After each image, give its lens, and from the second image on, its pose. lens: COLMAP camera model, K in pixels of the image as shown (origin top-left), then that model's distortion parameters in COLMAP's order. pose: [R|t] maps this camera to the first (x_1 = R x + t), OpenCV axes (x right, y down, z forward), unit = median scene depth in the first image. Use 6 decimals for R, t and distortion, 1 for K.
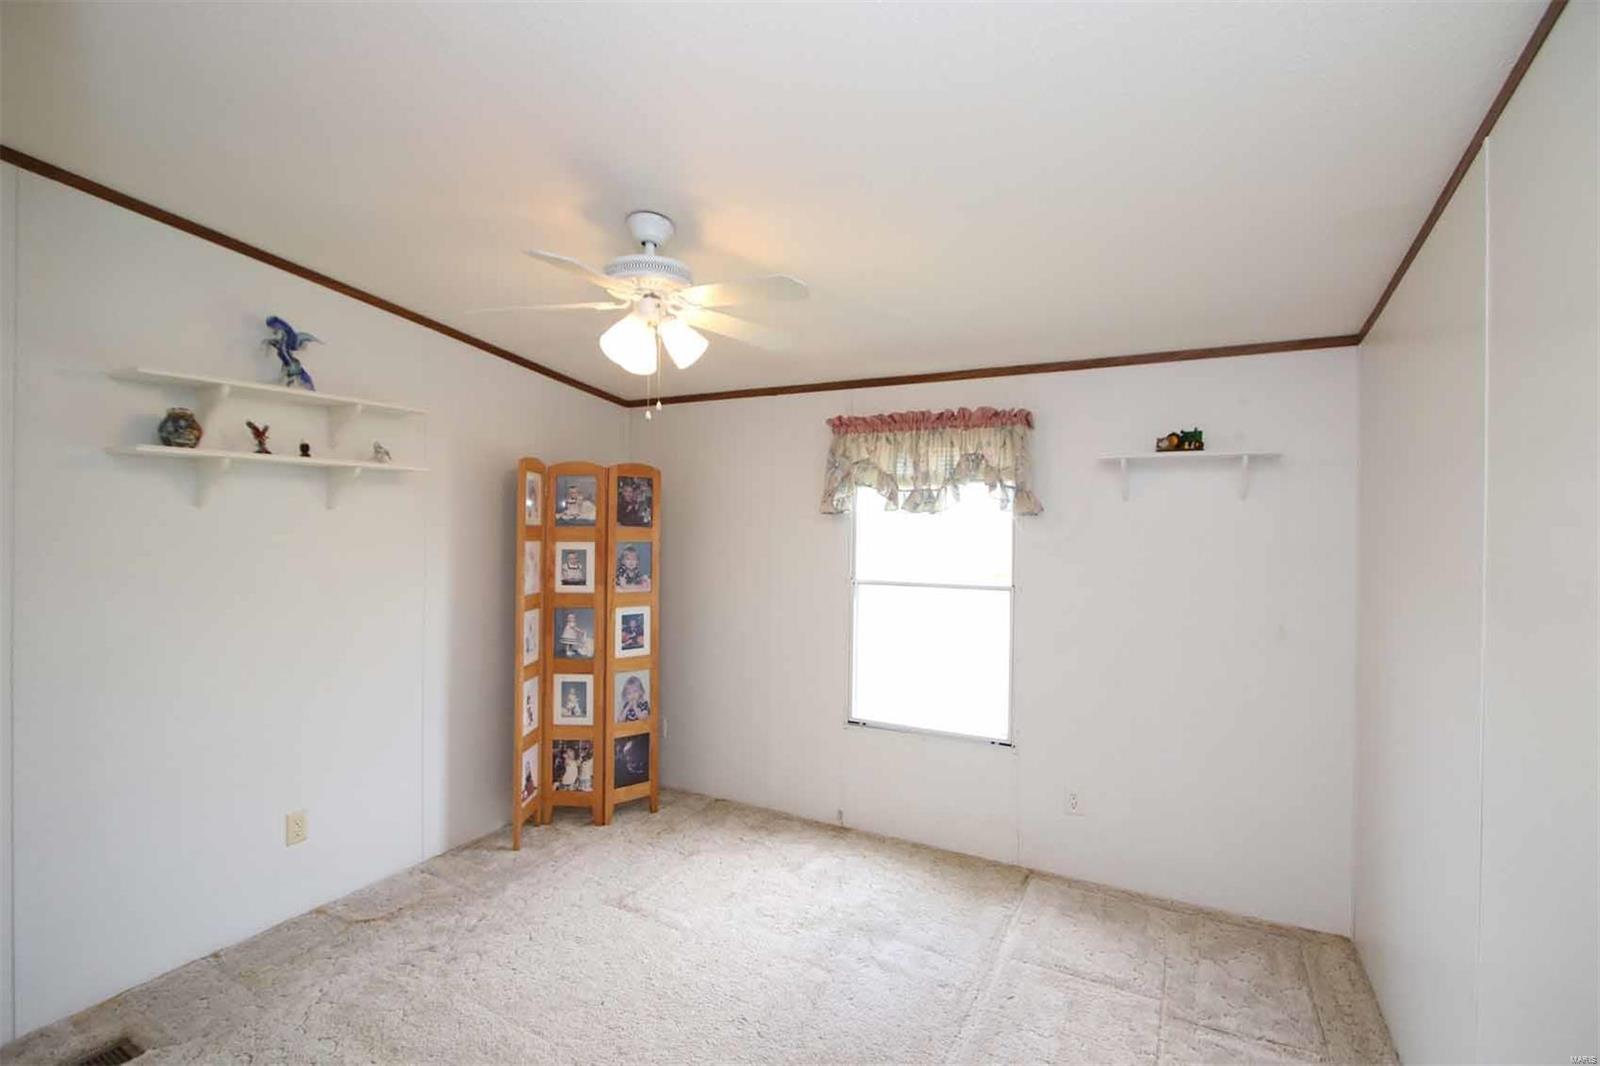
lens RADIAL K [[744.0, 0, 804.8], [0, 744.0, 529.0], [0, 0, 1]] dist [0.000708, 0.000086]
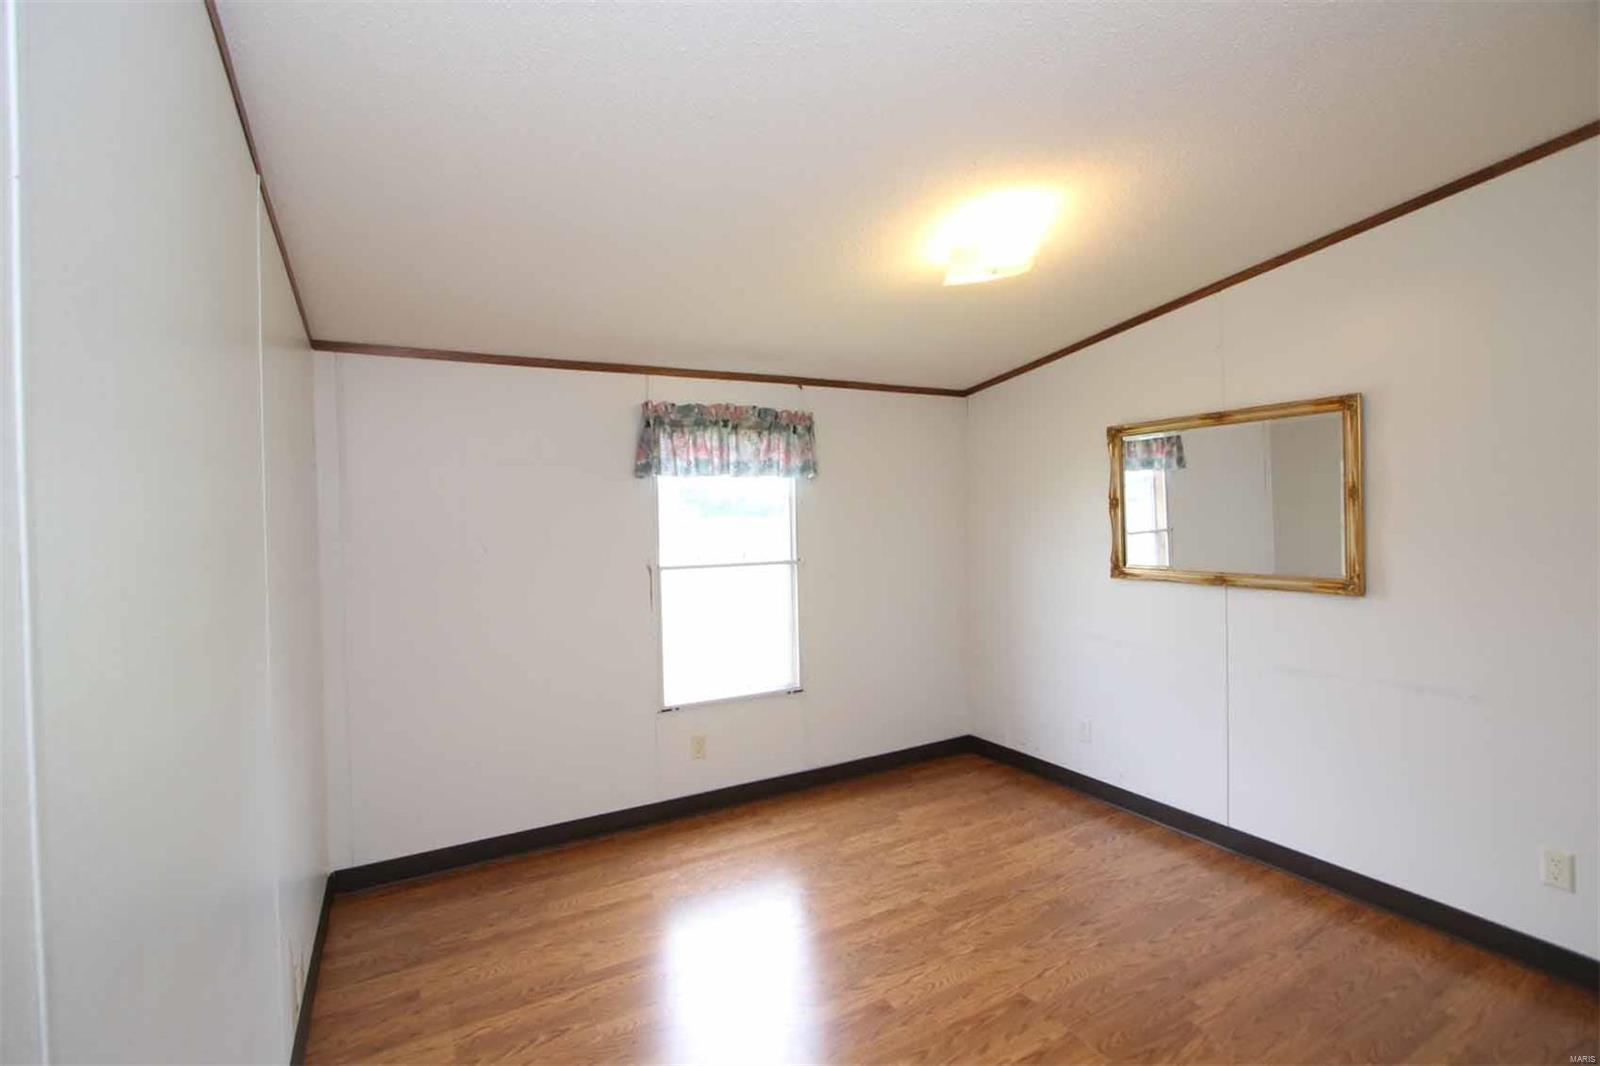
lens RADIAL K [[744.0, 0, 804.8], [0, 744.0, 529.0], [0, 0, 1]] dist [0.000708, 0.000086]
pose [[0.550580, -0.033835, 0.834096, -0.711286], [0.023980, 0.999407, 0.024711, -0.001907], [-0.834438, 0.006397, 0.551065, 0.323257]]
